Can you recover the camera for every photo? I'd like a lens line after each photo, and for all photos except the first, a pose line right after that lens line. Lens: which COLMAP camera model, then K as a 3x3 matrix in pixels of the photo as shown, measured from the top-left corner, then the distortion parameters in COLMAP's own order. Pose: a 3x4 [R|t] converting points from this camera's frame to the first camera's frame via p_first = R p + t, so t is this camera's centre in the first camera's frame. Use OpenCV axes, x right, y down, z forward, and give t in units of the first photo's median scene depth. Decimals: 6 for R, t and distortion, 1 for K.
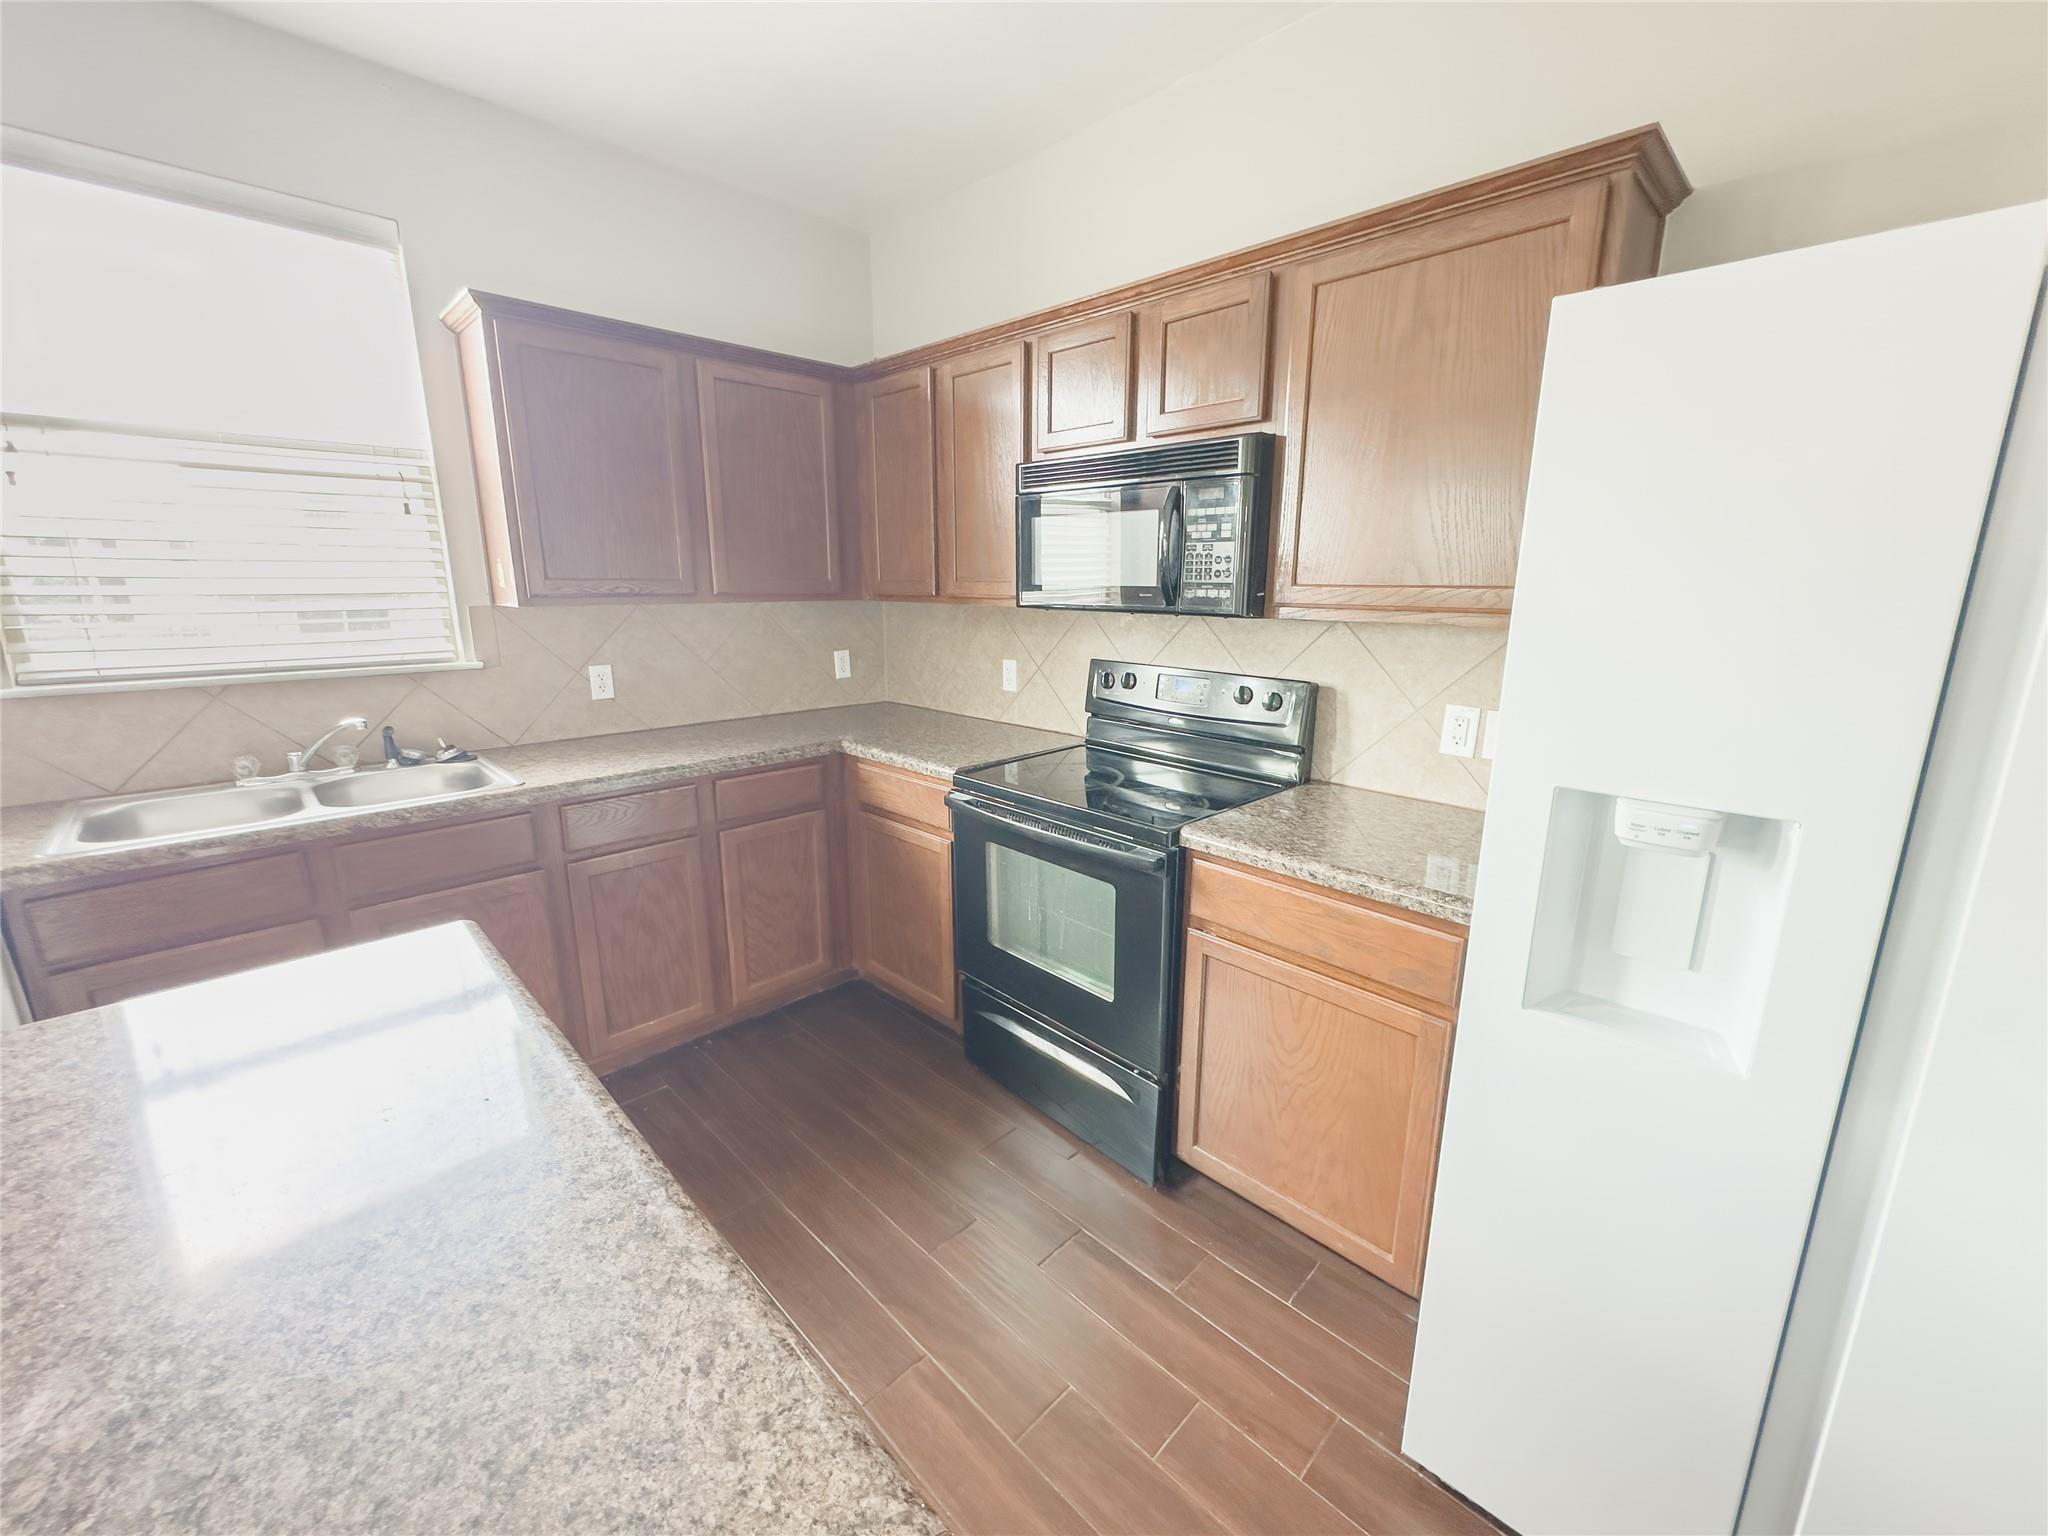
lens RADIAL K [[821.5, 0, 1032.4], [0, 821.5, 761.2], [0, 0, 1]] dist [-0.004371, 0.001094]
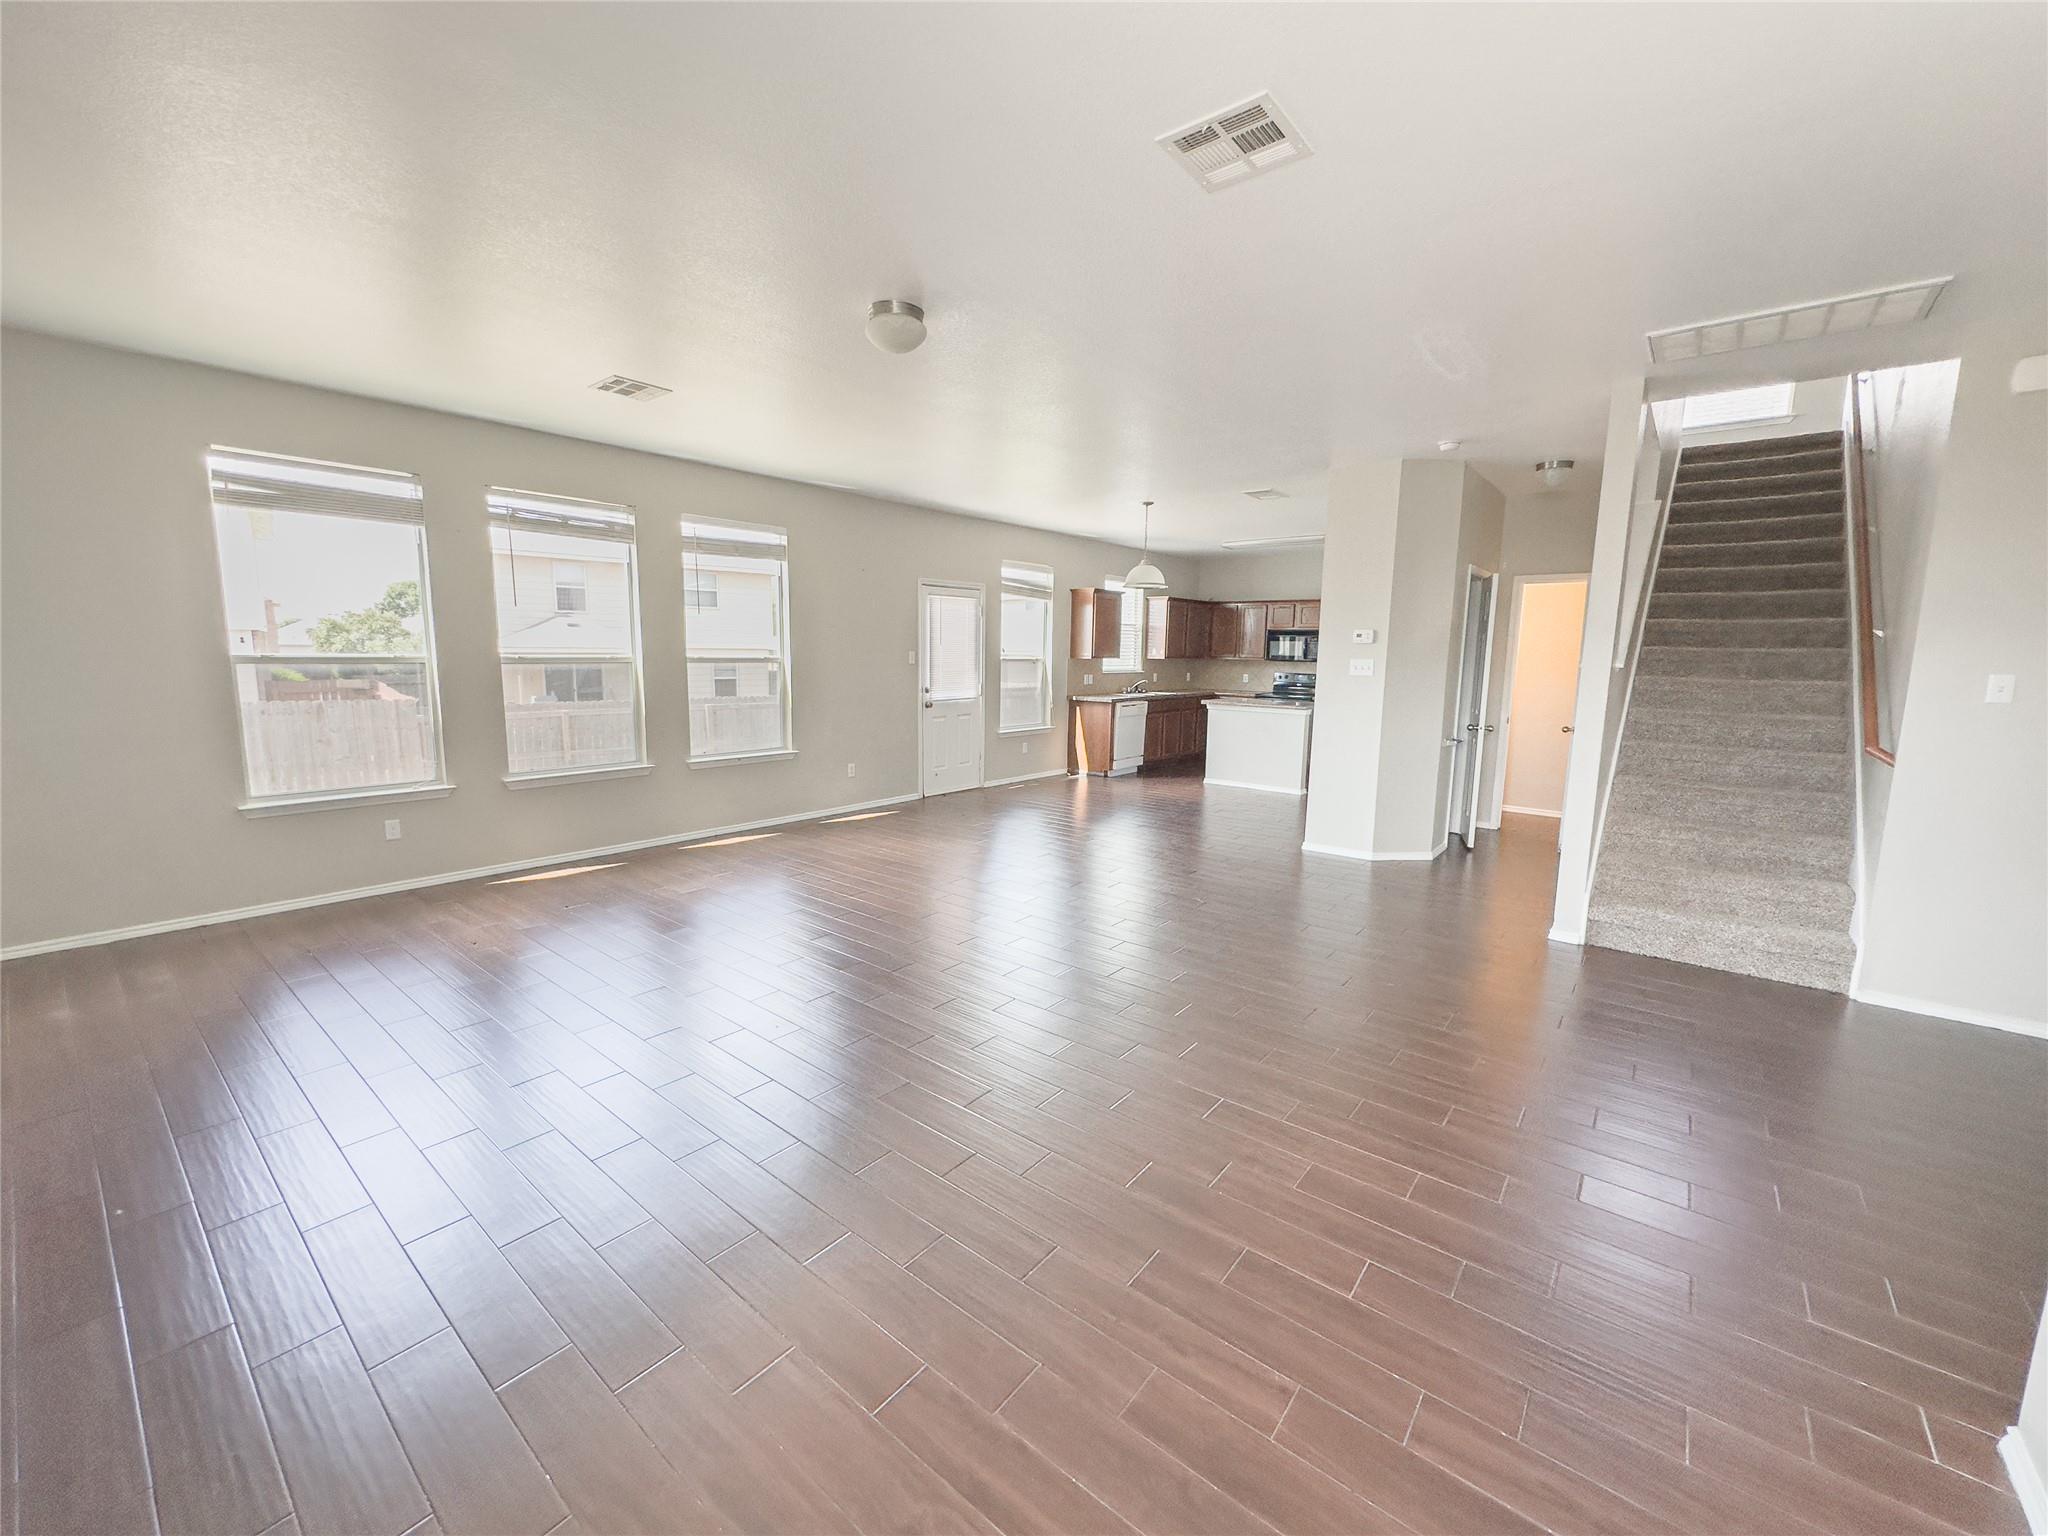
lens RADIAL K [[821.5, 0, 1033.7], [0, 821.5, 760.3], [0, 0, 1]] dist [-0.004371, 0.001094]
pose [[0.994929, -0.001556, 0.100568, -1.959161], [0.009722, 0.996686, -0.080756, 0.814007], [-0.100109, 0.081325, 0.991647, -3.762588]]
